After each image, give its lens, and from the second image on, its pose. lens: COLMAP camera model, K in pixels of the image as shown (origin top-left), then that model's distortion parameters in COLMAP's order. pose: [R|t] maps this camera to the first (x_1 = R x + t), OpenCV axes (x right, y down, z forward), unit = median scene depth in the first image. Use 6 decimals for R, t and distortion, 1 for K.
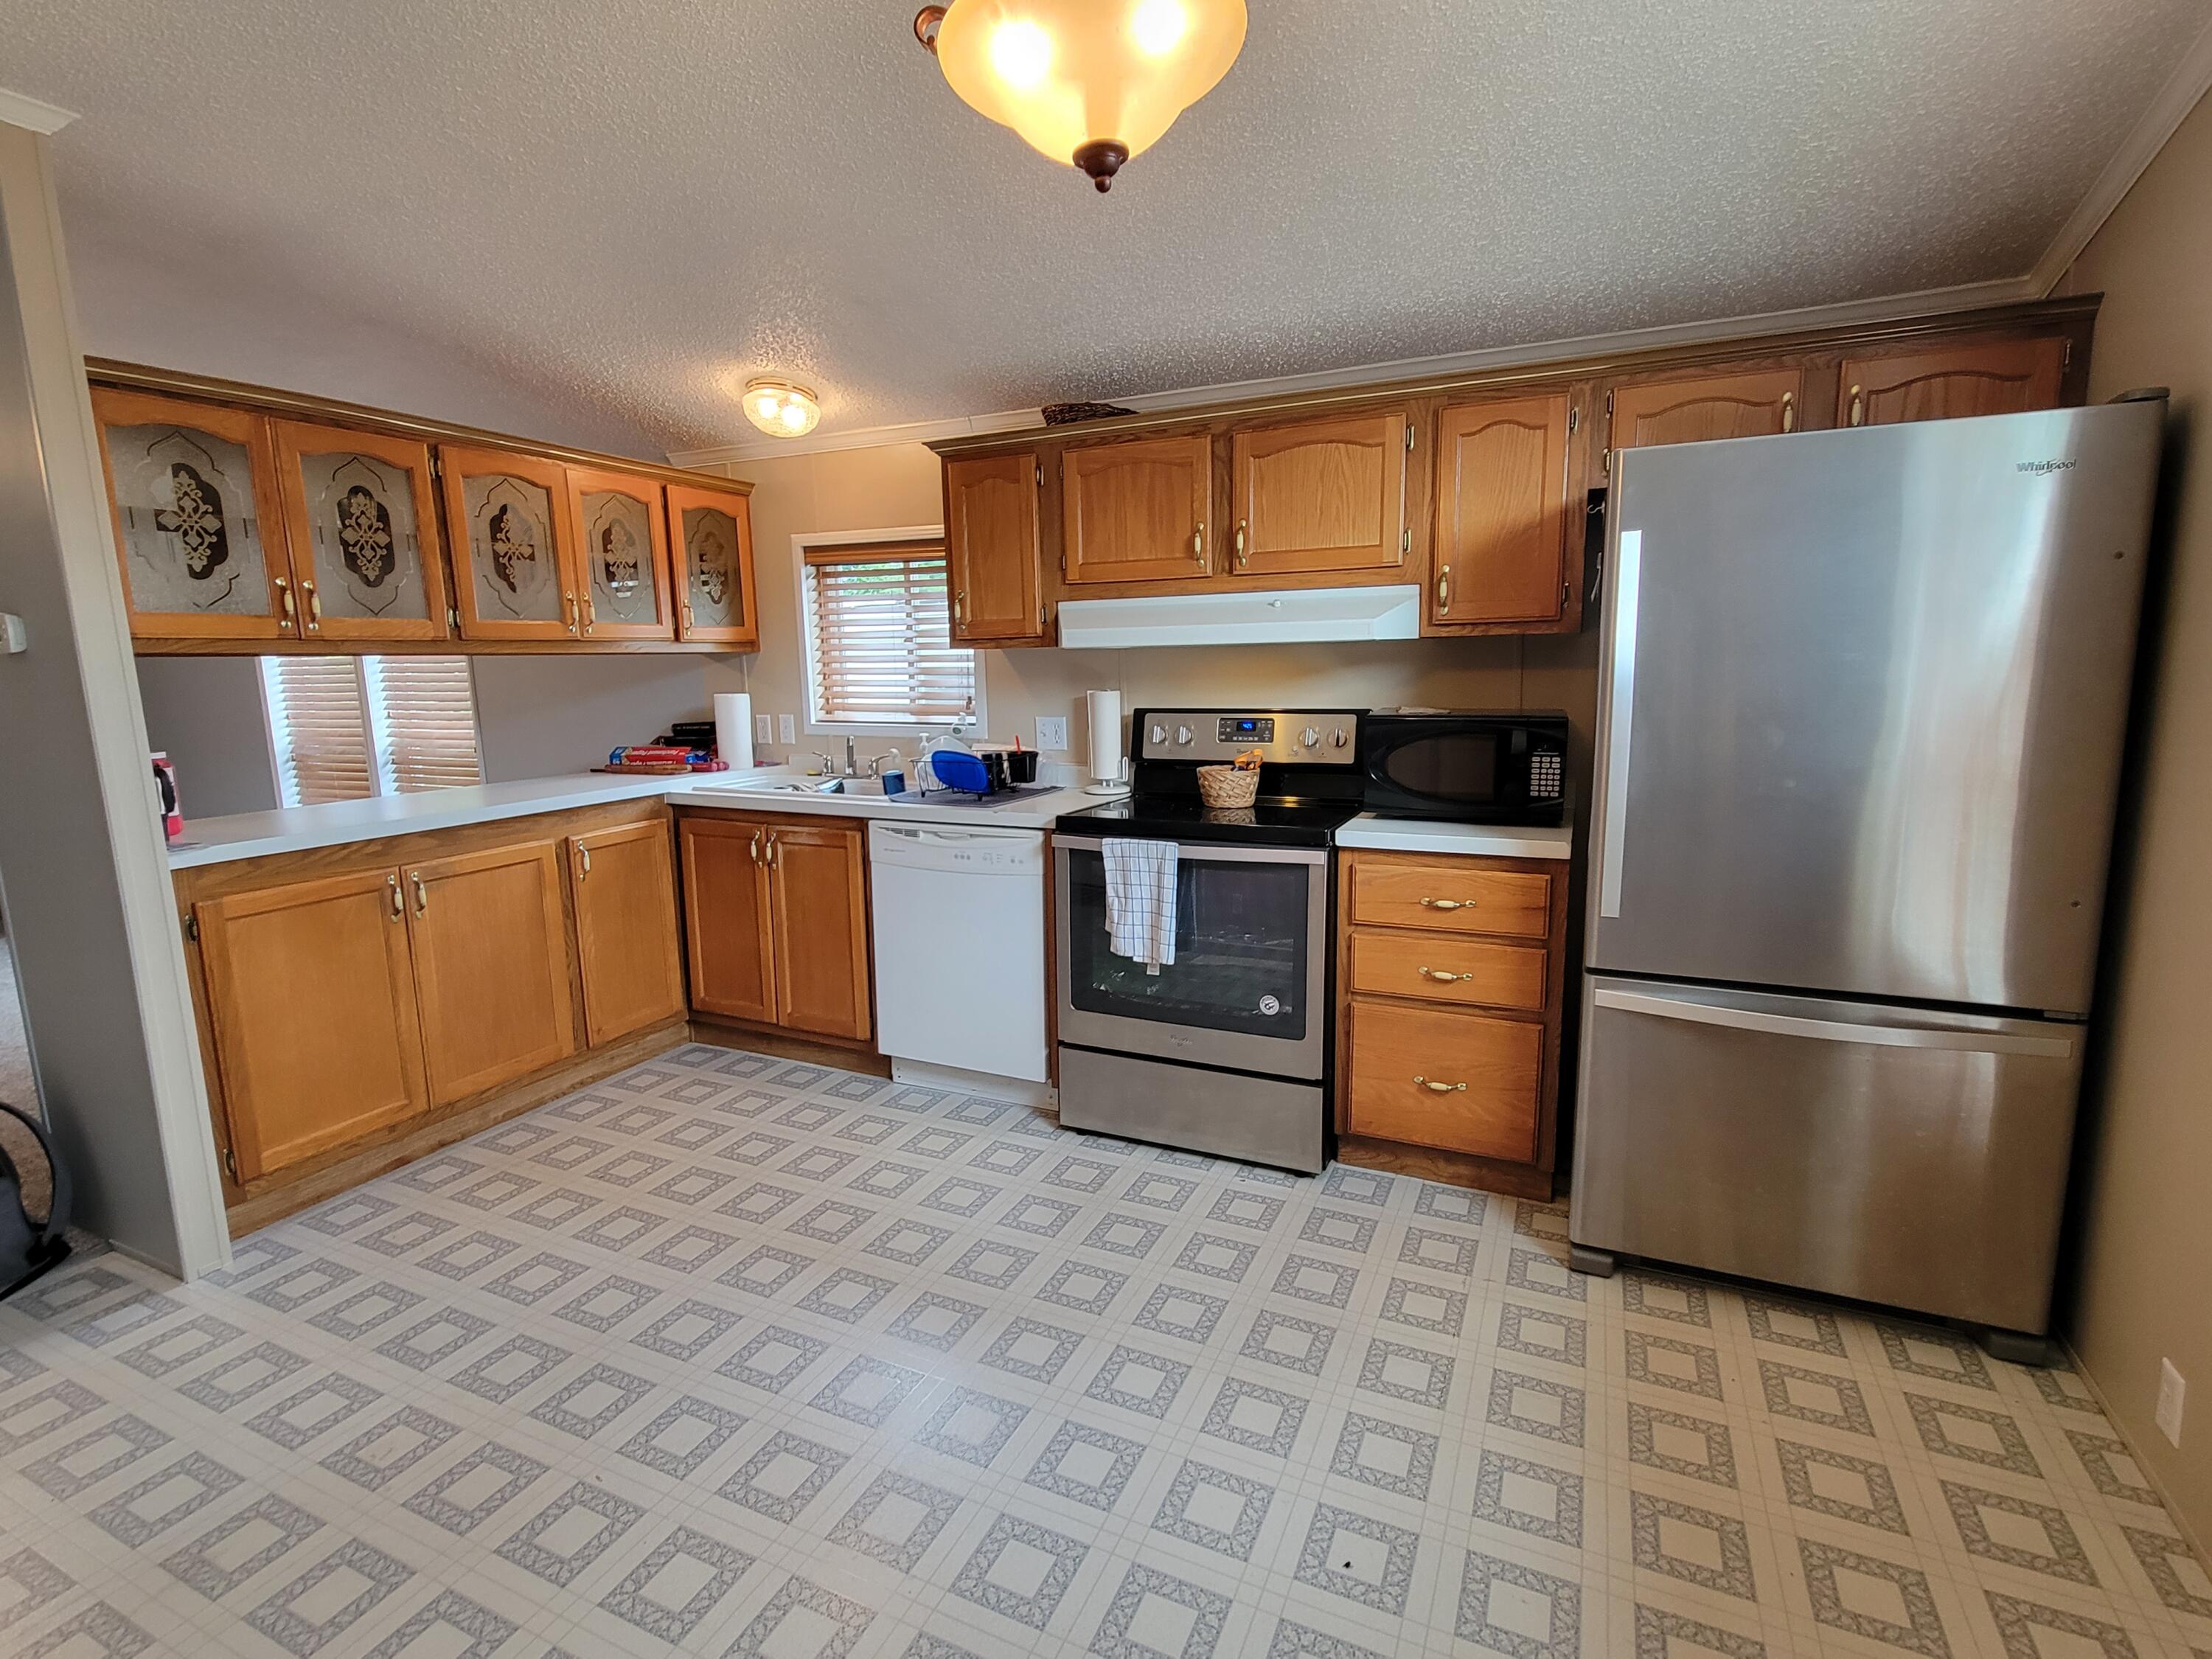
lens RADIAL K [[1076.4, 0, 1106.0], [0, 1076.4, 829.5], [0, 0, 1]] dist [0.014351, -0.009573]
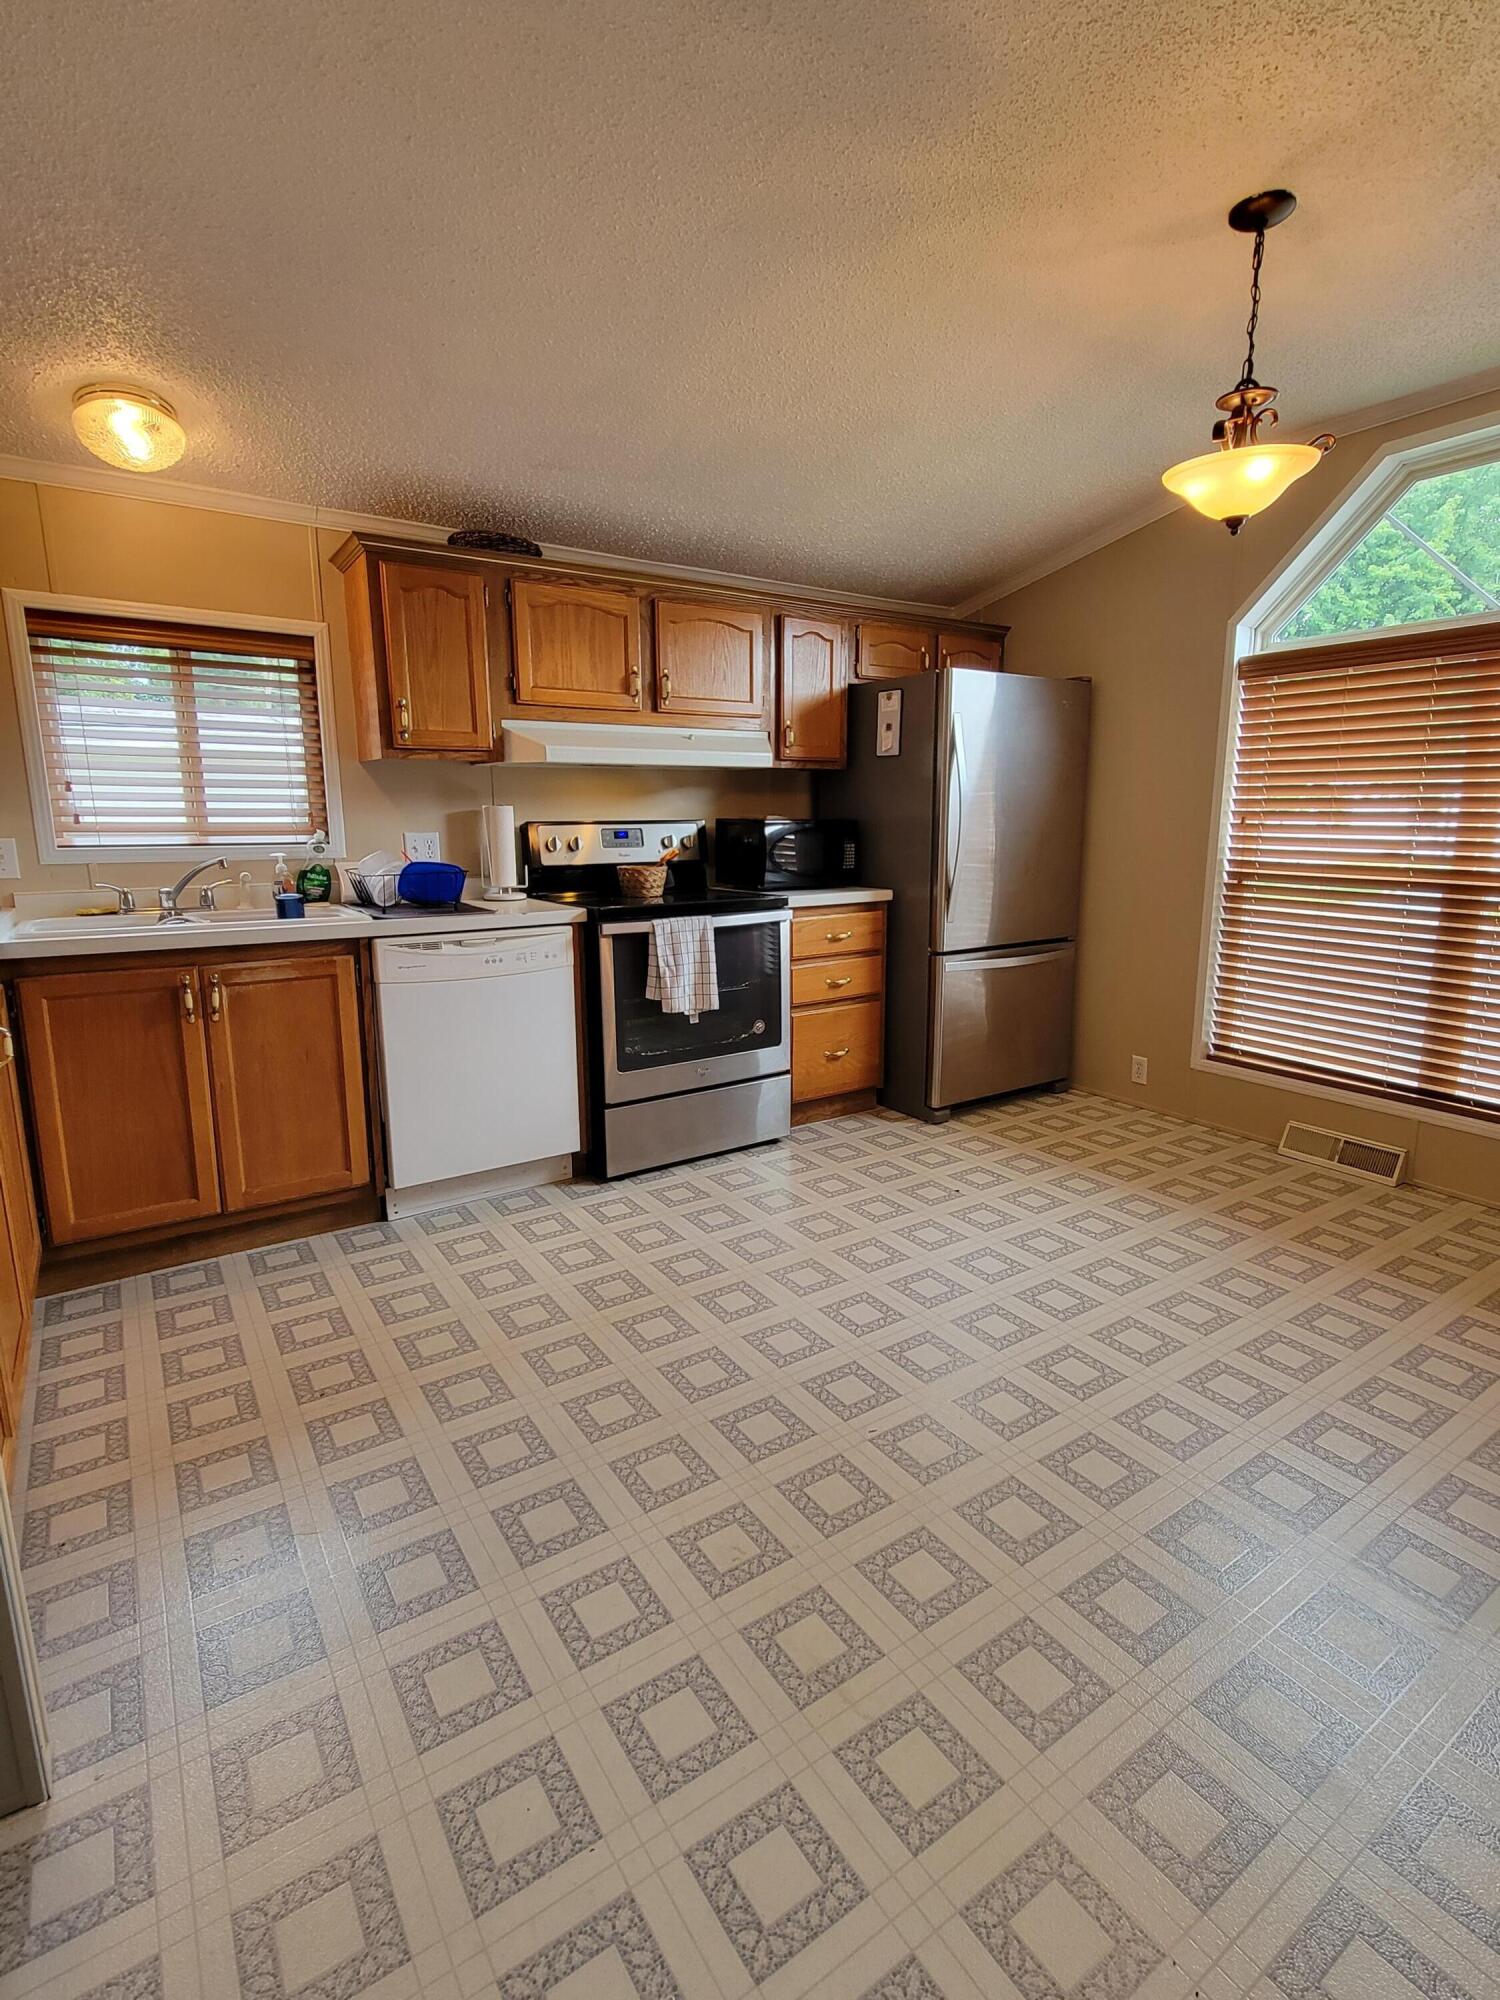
lens RADIAL K [[973.2, 0, 750.0], [0, 973.2, 1000.0], [0, 0, 1]] dist [0.014351, -0.009573]
pose [[0.502557, -0.148740, 0.851653, -0.831810], [0.133464, 0.986628, 0.093556, 0.007878], [-0.854180, 0.066648, 0.515688, 0.319232]]
